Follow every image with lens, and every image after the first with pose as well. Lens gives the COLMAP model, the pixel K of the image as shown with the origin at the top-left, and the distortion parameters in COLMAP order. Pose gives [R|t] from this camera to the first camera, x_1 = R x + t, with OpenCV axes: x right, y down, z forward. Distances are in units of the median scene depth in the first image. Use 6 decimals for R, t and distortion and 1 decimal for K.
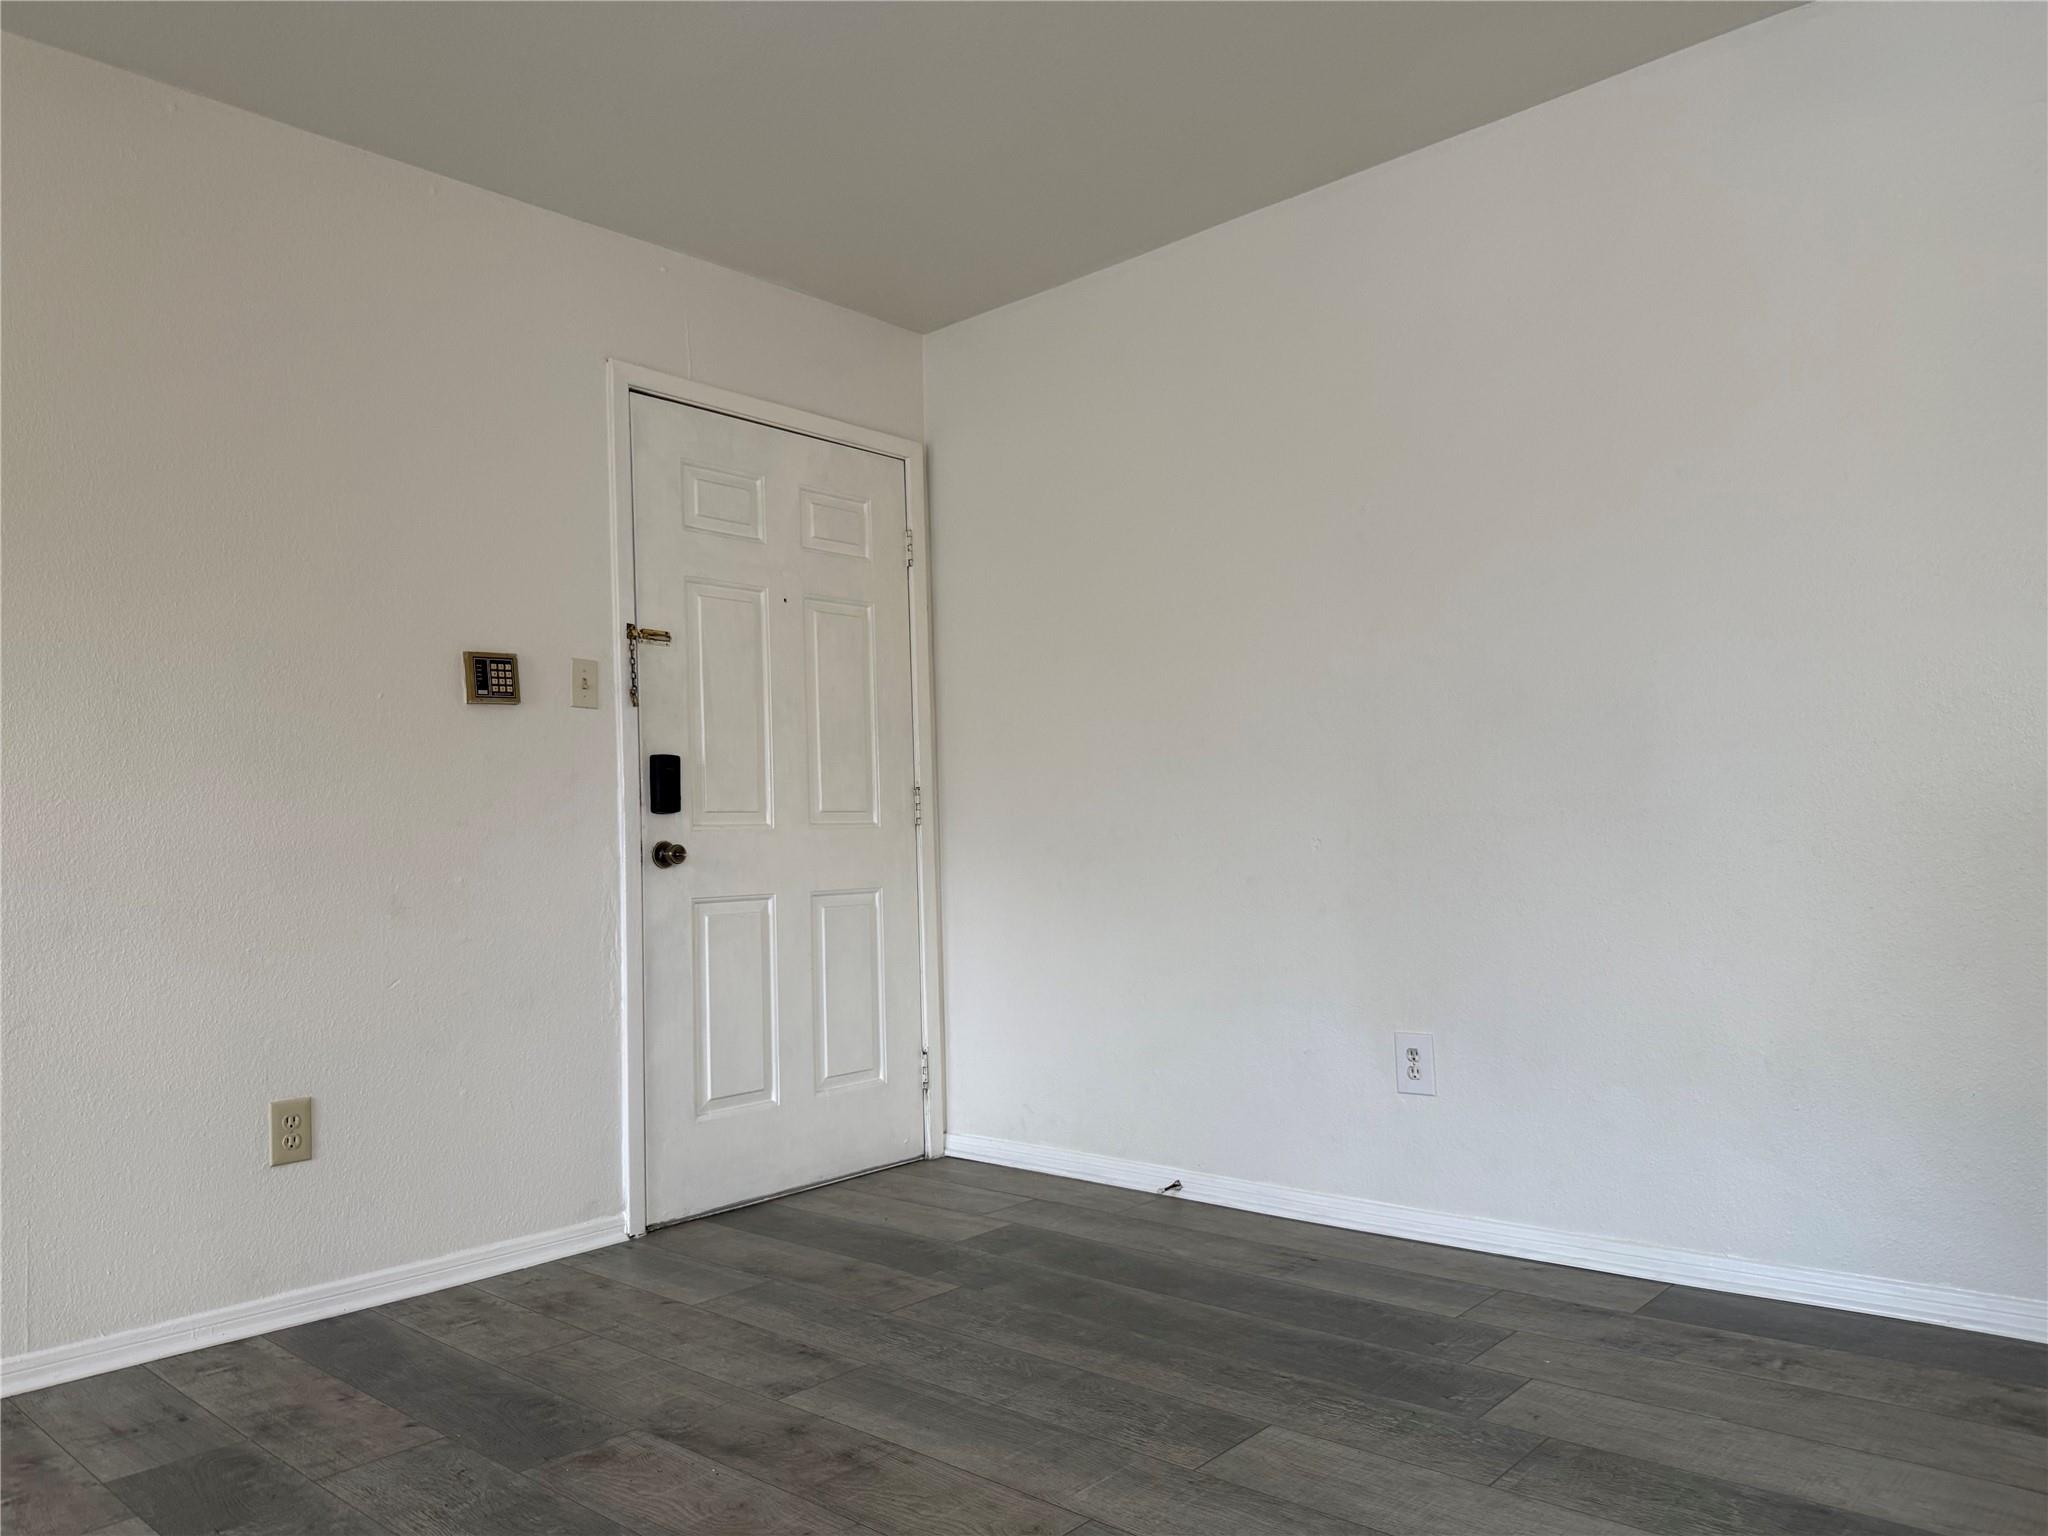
lens RADIAL K [[1448.0, 0, 985.9], [0, 1448.0, 767.1], [0, 0, 1]] dist [0.026030, -0.036204]
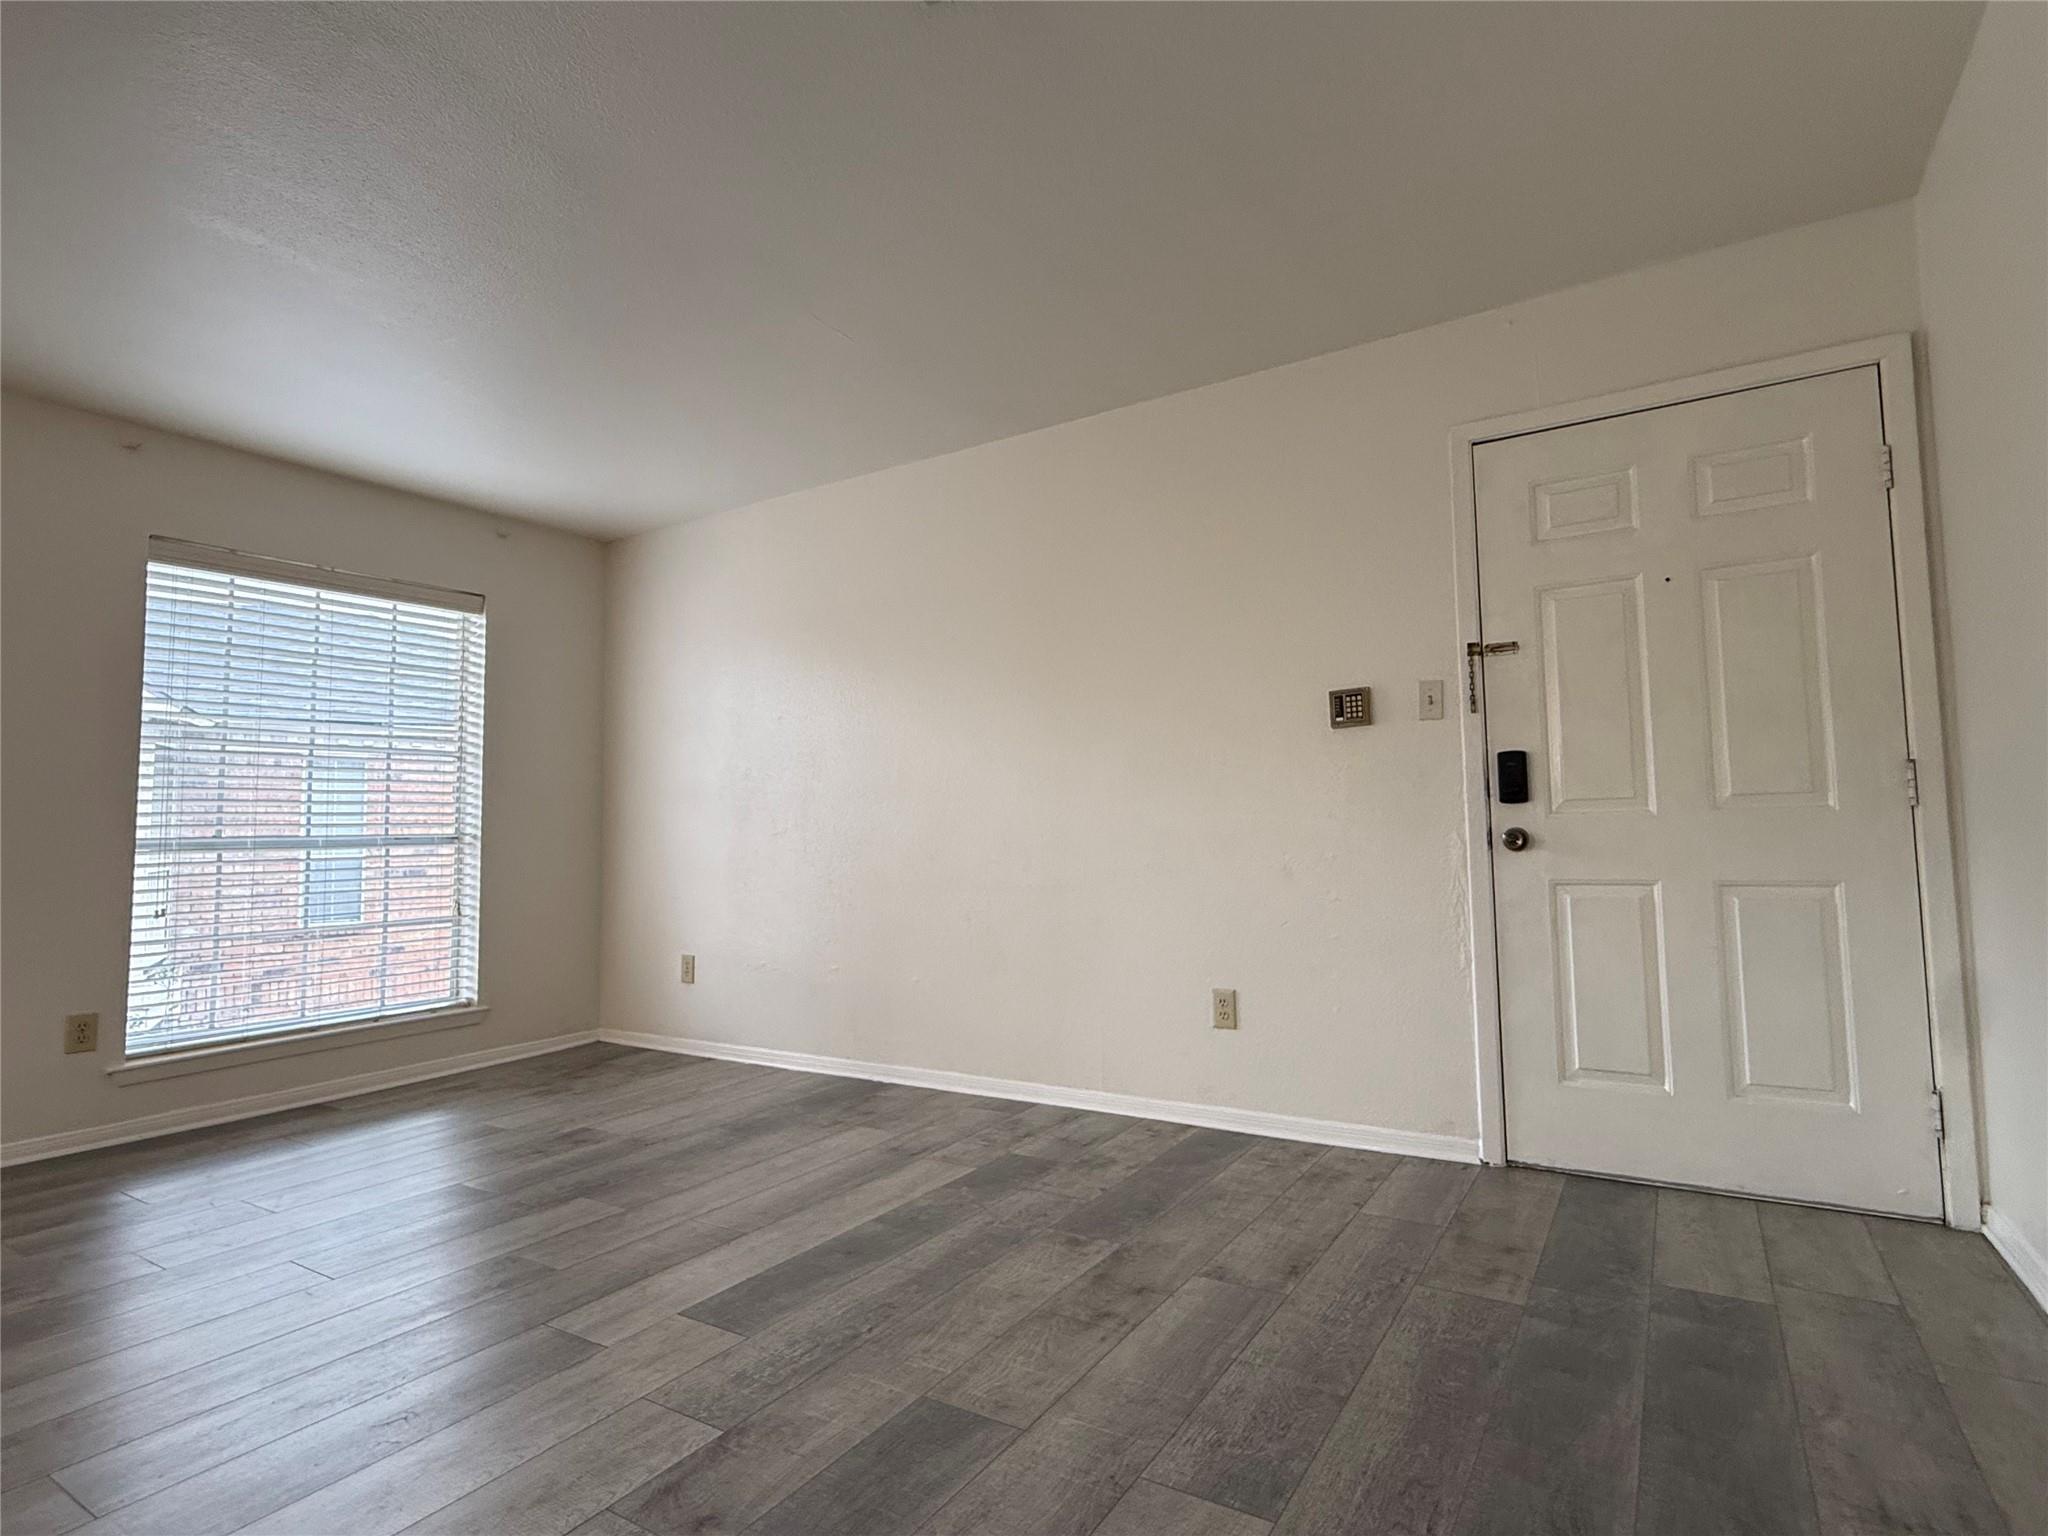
lens RADIAL K [[1034.7, 0, 1029.3], [0, 1034.7, 777.9], [0, 0, 1]] dist [0.003688, 0.000383]
pose [[0.194578, -0.031581, -0.980379, 0.556445], [0.066006, 0.997638, -0.019036, 0.002822], [0.978664, -0.061007, 0.196203, 0.528564]]
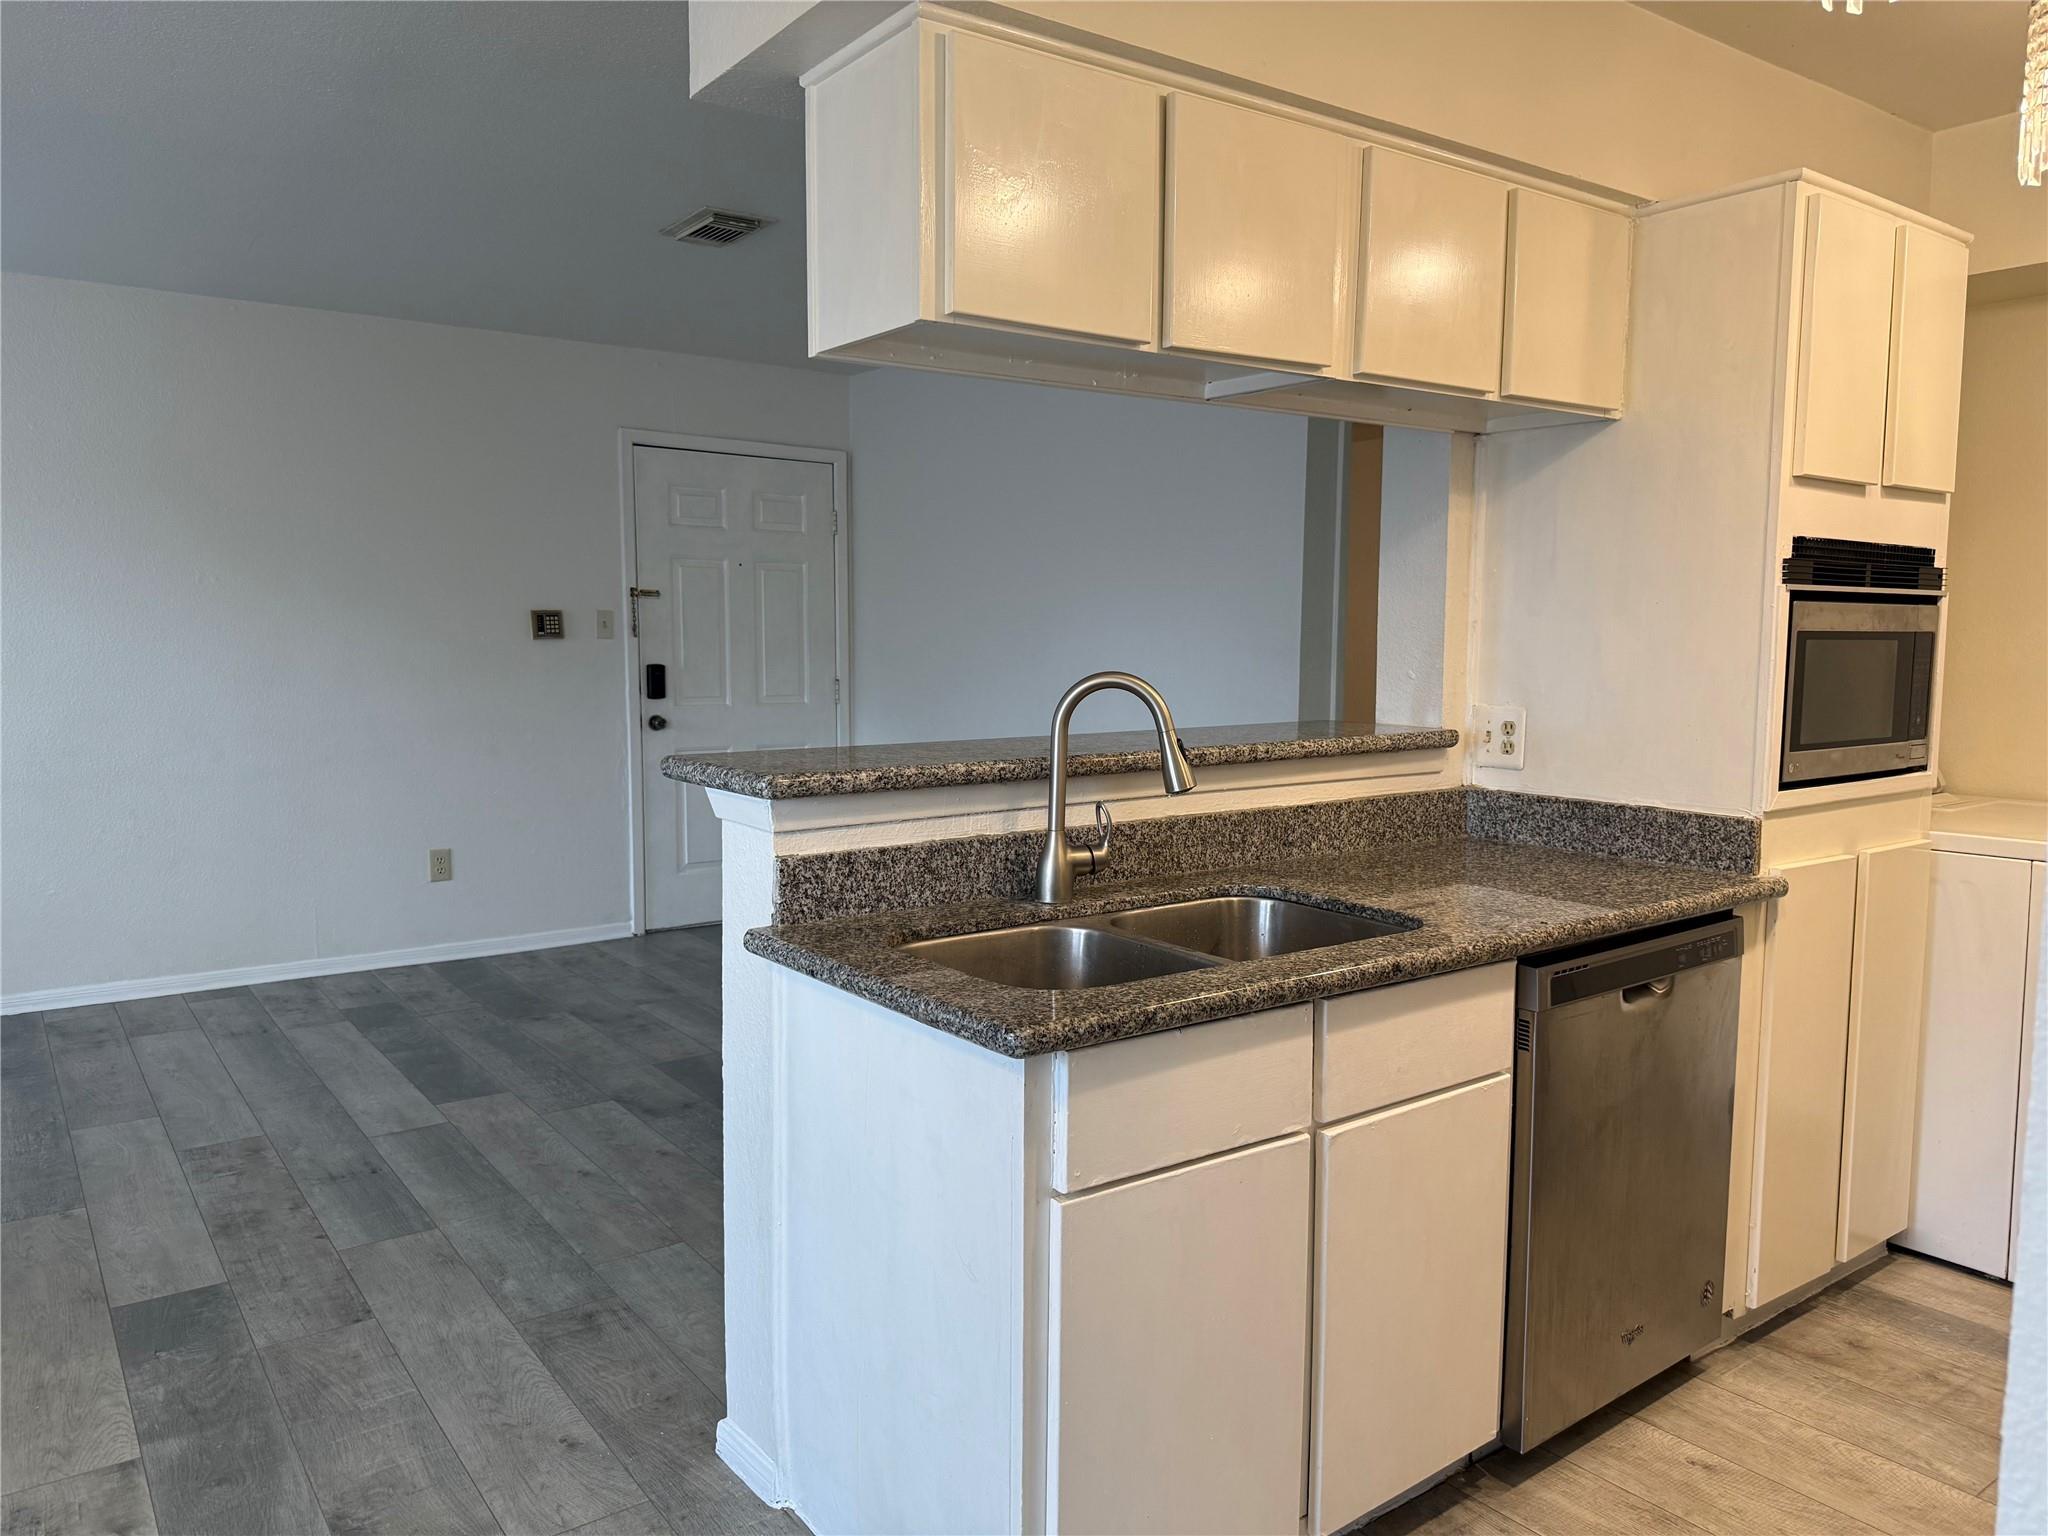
lens RADIAL K [[1448.0, 0, 1020.7], [0, 1448.0, 777.7], [0, 0, 1]] dist [0.026030, -0.036204]
pose [[0.982370, 0.059400, -0.177259, 0.570526], [-0.029993, 0.985974, 0.164181, -0.190102], [0.184525, -0.155970, 0.970373, -0.664780]]
